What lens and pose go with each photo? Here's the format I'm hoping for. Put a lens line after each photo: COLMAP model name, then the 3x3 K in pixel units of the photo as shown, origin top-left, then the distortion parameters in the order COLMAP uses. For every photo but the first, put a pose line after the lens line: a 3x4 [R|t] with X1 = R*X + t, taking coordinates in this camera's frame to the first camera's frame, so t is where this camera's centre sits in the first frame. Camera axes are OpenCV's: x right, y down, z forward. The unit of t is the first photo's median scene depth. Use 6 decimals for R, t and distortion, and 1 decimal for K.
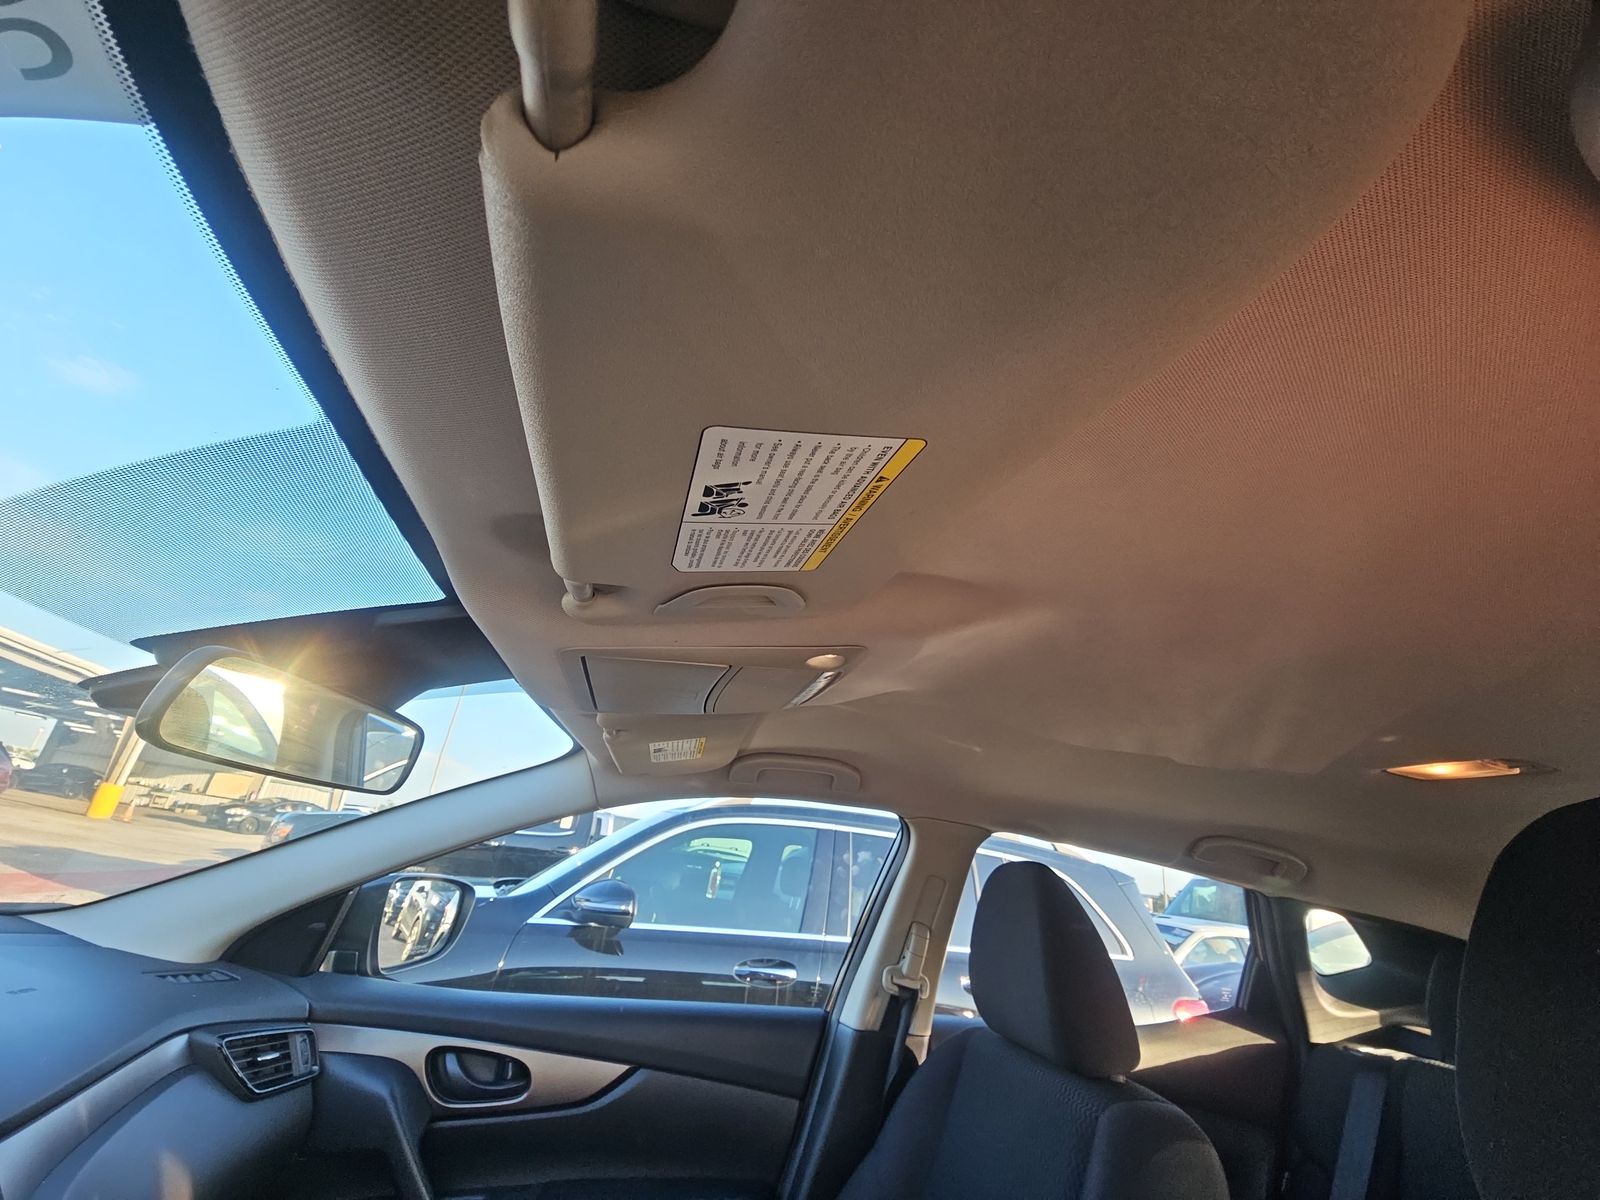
lens RADIAL K [[646.3, 0, 816.9], [0, 646.3, 604.4], [0, 0, 1]] dist [0.002335, -0.005618]
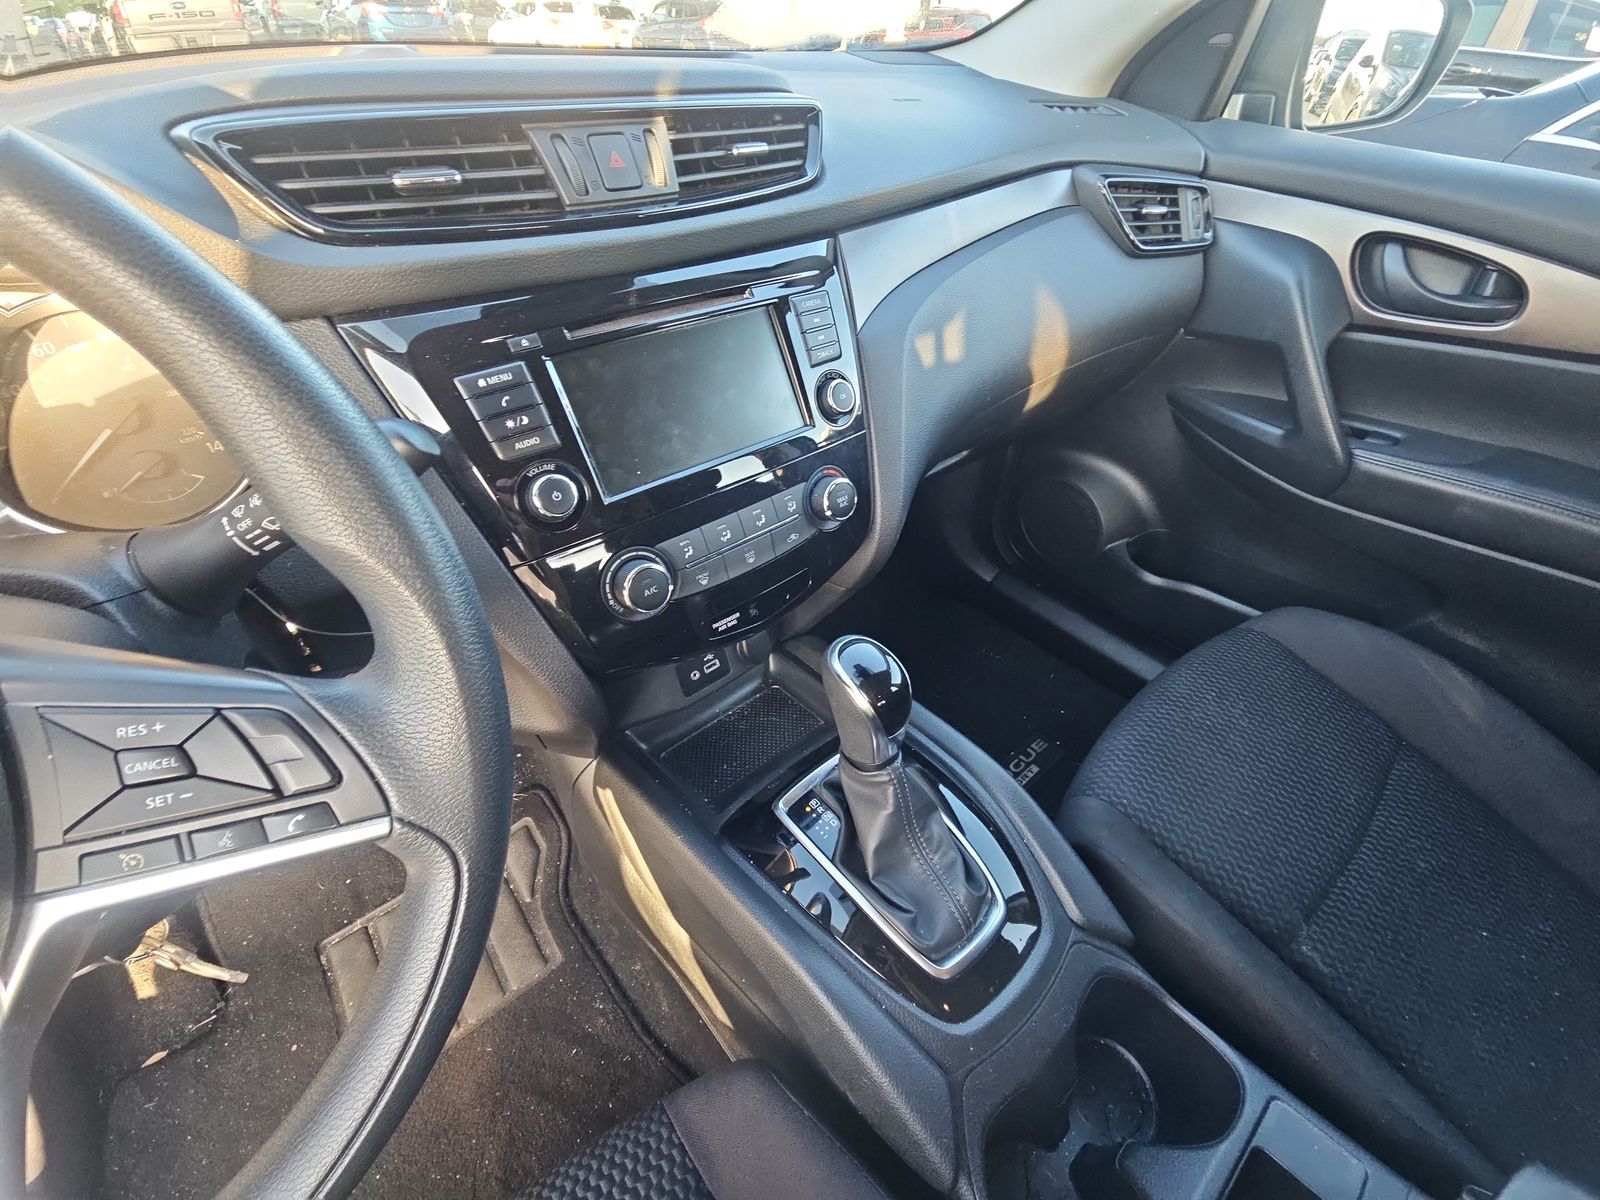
lens RADIAL K [[646.3, 0, 816.9], [0, 646.3, 604.4], [0, 0, 1]] dist [0.002335, -0.005618]
pose [[0.451096, 0.500964, -0.738612, -0.156596], [0.363676, 0.652590, 0.664730, 0.273870], [0.815017, -0.568472, 0.112192, 0.224961]]
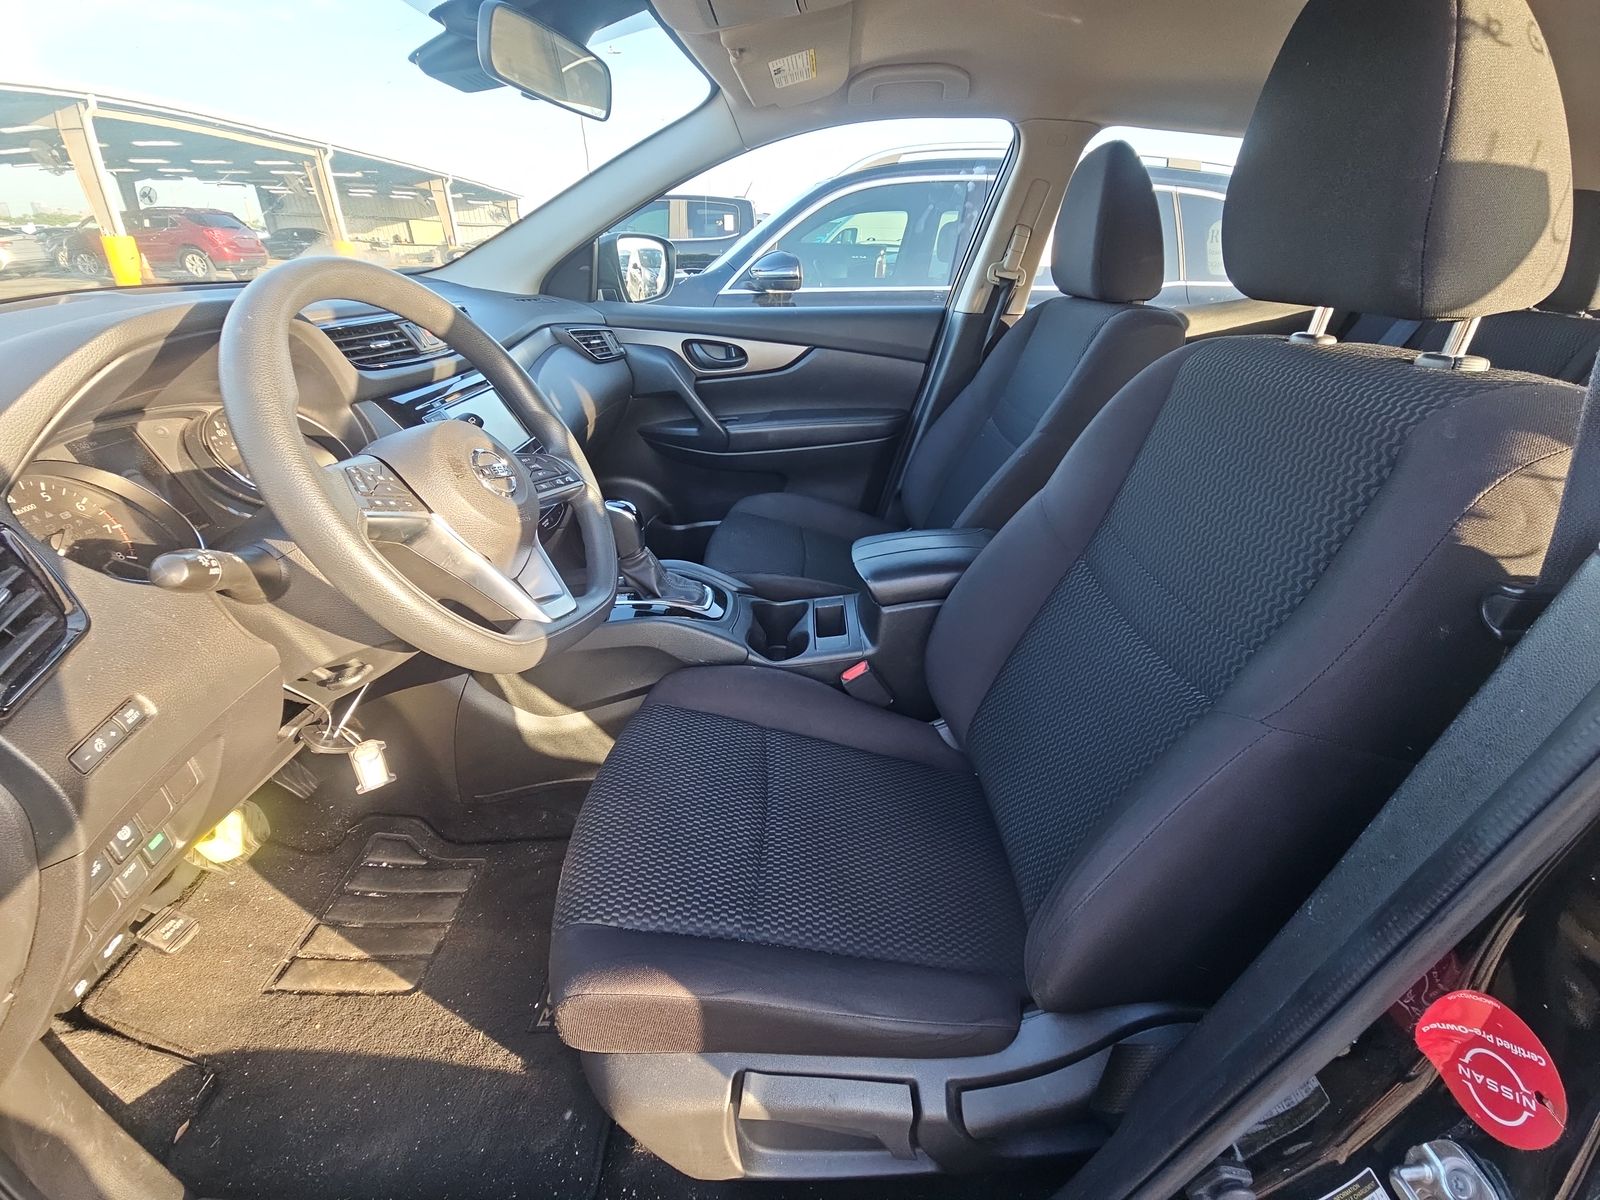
lens RADIAL K [[646.3, 0, 816.9], [0, 646.3, 604.4], [0, 0, 1]] dist [0.002335, -0.005618]
pose [[0.967304, 0.031178, -0.251698, 0.127539], [0.171530, 0.650595, 0.739800, 0.000133], [0.186819, -0.758785, 0.623974, -0.389719]]
